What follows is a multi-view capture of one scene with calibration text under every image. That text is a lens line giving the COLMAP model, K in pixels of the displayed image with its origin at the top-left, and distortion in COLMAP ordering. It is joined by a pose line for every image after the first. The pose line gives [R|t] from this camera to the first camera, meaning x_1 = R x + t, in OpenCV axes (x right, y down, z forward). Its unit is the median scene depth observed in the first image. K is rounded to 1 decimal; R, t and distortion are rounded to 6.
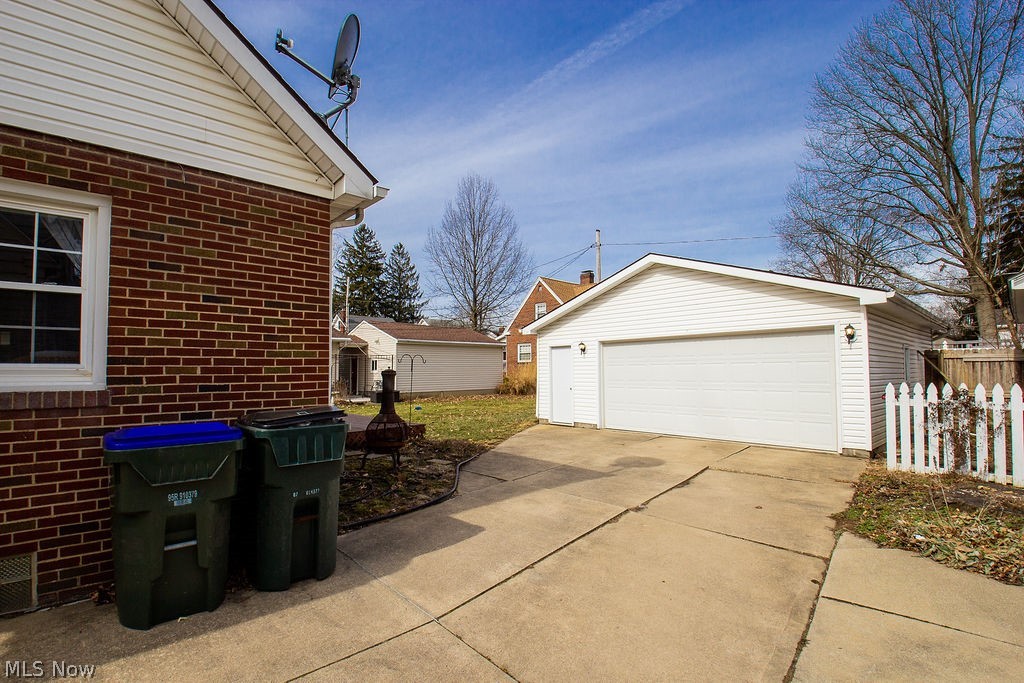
lens RADIAL K [[467.1, 0, 512.0], [0, 467.1, 341.5], [0, 0, 1]] dist [0.087442, -0.071287]
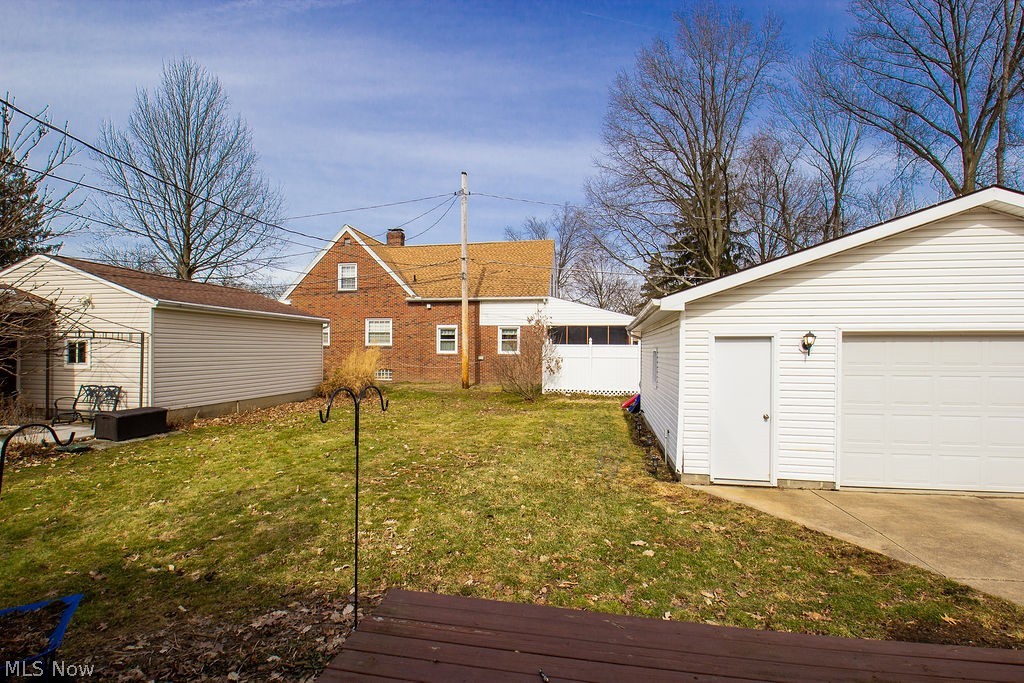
lens RADIAL K [[470.0, 0, 512.0], [0, 470.0, 341.5], [0, 0, 1]] dist [-0.014491, -0.000066]
pose [[0.806452, 0.019768, 0.590969, -0.157450], [-0.046477, 0.998468, 0.030025, 0.004277], [-0.589470, -0.051680, 0.806135, 0.276086]]
